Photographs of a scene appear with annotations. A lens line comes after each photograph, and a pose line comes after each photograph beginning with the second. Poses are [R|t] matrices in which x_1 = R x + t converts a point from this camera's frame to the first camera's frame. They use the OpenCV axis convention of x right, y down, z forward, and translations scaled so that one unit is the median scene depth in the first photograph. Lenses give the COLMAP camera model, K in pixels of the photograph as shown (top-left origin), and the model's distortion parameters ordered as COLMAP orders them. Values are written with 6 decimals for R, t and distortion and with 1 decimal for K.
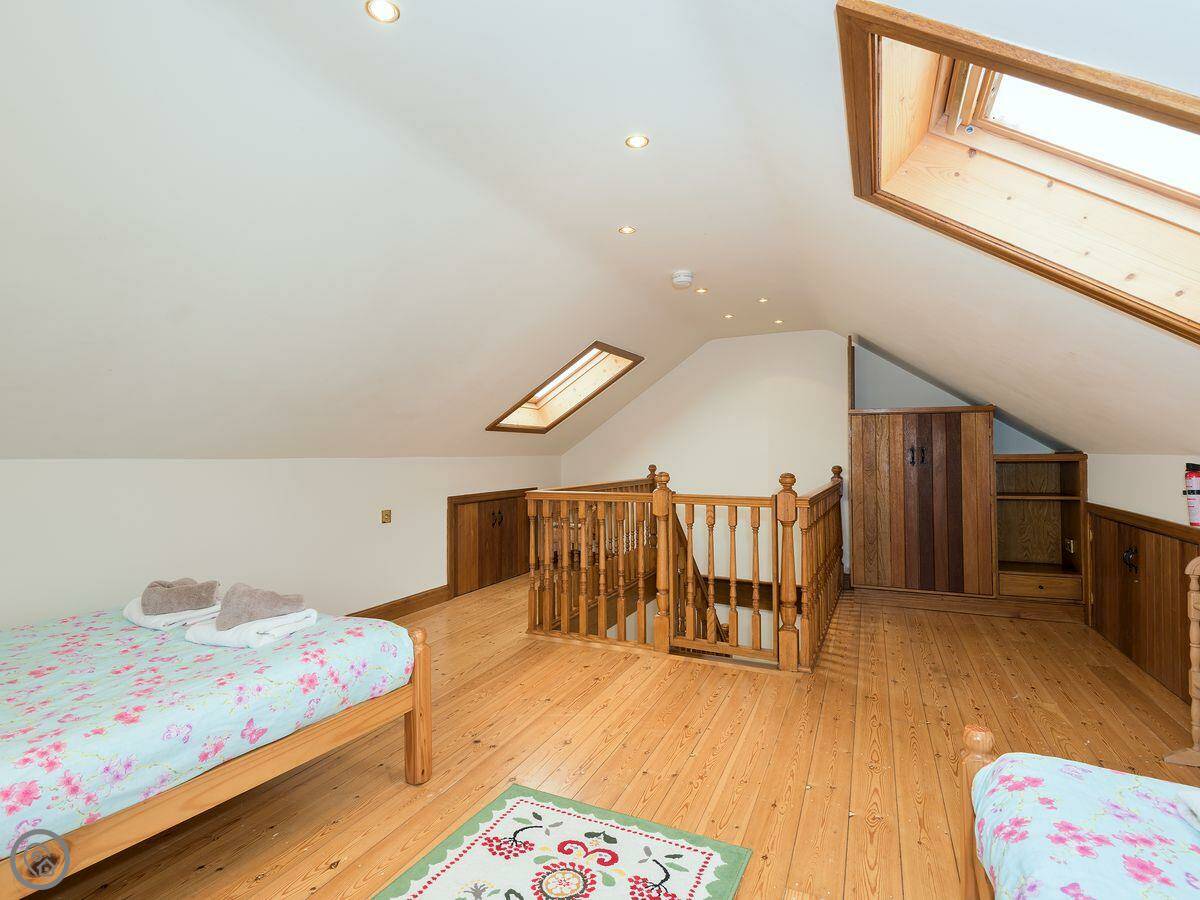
lens RADIAL K [[644.8, 0, 597.0], [0, 644.8, 448.8], [0, 0, 1]] dist [-0.003137, -0.002941]
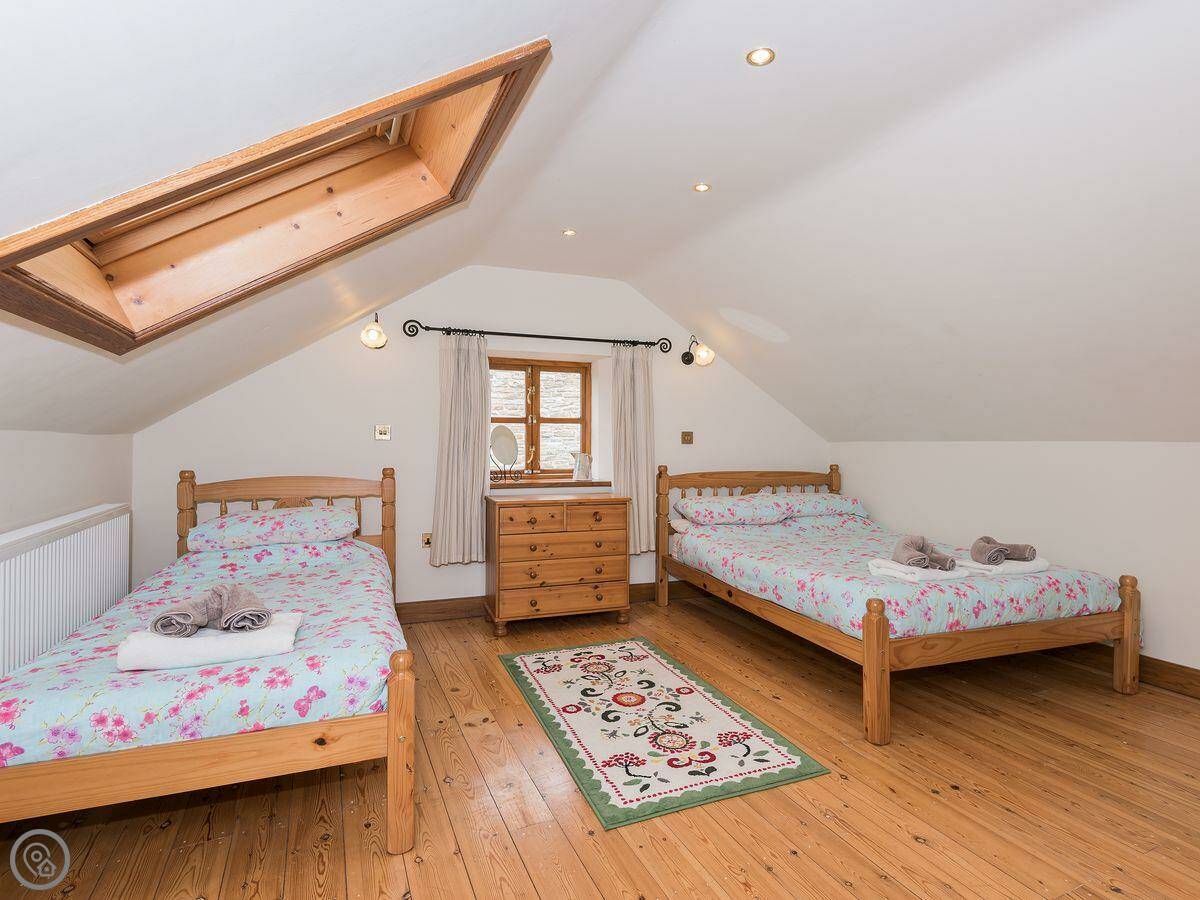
lens RADIAL K [[644.8, 0, 598.8], [0, 644.8, 445.6], [0, 0, 1]] dist [-0.003137, -0.002941]
pose [[-0.701578, -0.002095, -0.712590, 0.968864], [0.001939, 0.999986, -0.004849, 0.037184], [0.712590, -0.004784, -0.701564, 1.714599]]
